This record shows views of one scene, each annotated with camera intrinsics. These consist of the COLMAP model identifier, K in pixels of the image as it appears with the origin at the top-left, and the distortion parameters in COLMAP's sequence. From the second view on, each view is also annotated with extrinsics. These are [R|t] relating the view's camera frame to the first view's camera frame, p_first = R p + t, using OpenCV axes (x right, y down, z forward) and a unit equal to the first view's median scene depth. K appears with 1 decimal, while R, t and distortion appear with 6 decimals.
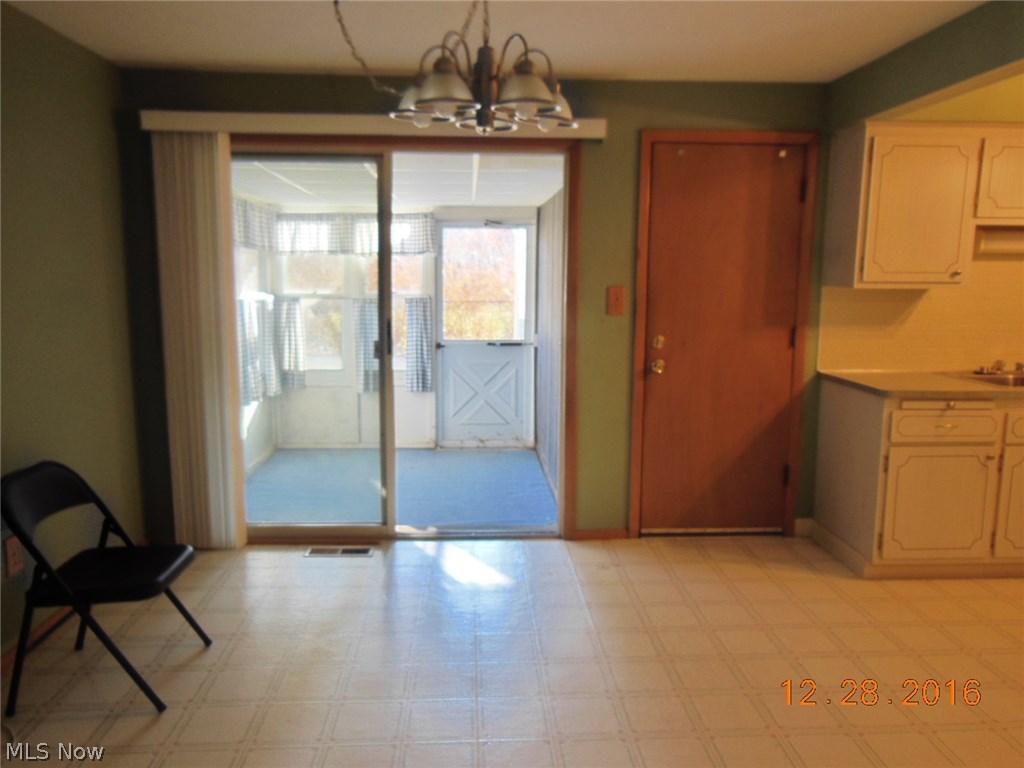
lens RADIAL K [[765.9, 0, 519.1], [0, 765.9, 384.7], [0, 0, 1]] dist [-0.010212, 0.002112]
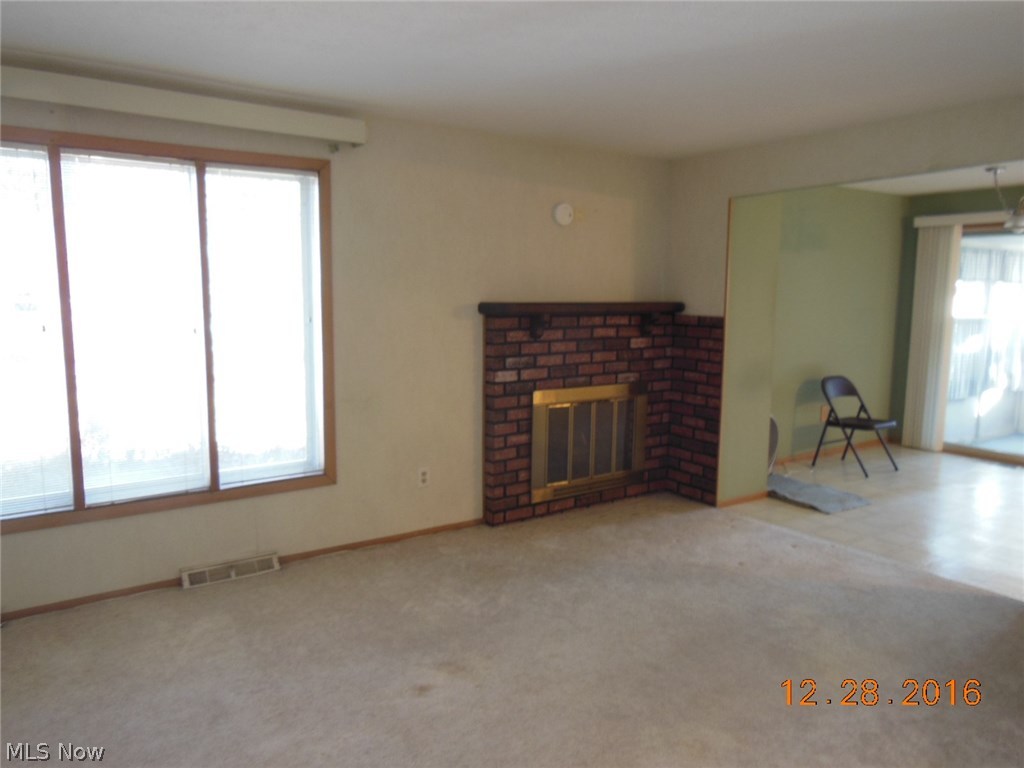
lens RADIAL K [[765.9, 0, 519.1], [0, 765.9, 384.7], [0, 0, 1]] dist [-0.010212, 0.002112]
pose [[0.520467, 0.104877, -0.847416, 0.351434], [-0.130587, 0.990530, 0.042384, 0.060934], [0.843837, 0.088602, 0.529234, -0.444025]]
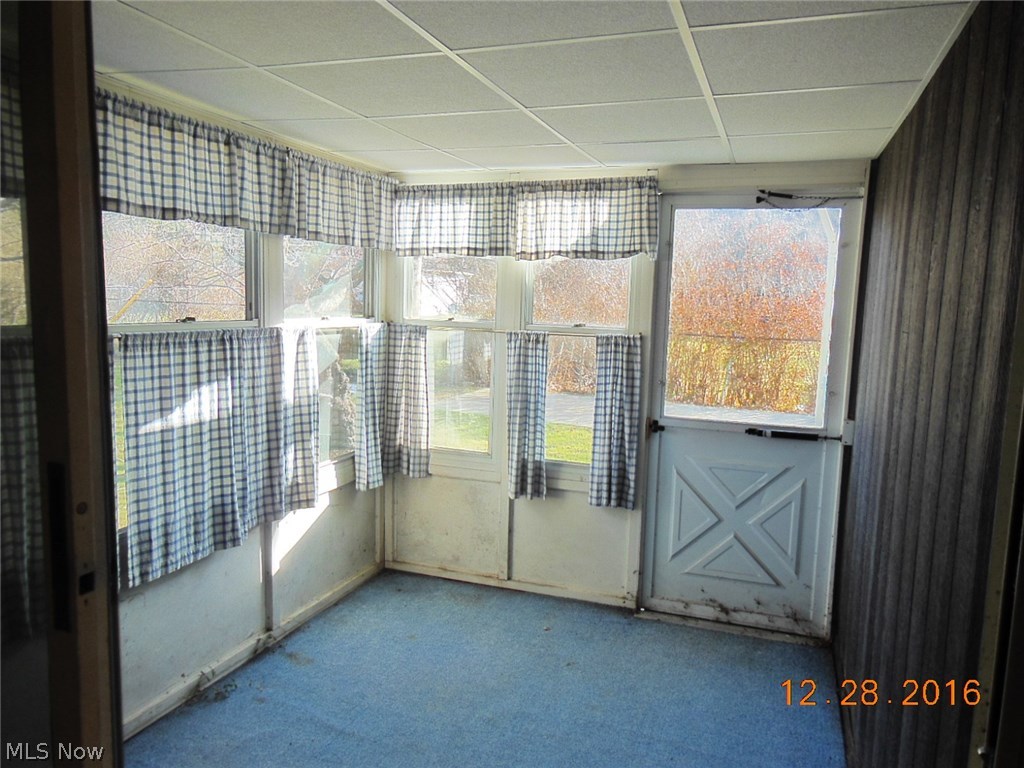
lens RADIAL K [[765.9, 0, 519.1], [0, 765.9, 384.7], [0, 0, 1]] dist [-0.010212, 0.002112]
pose [[0.928513, 0.064482, -0.365657, 0.002811], [-0.082395, 0.996034, -0.033577, -0.054955], [0.362041, 0.061305, 0.930144, 0.466512]]
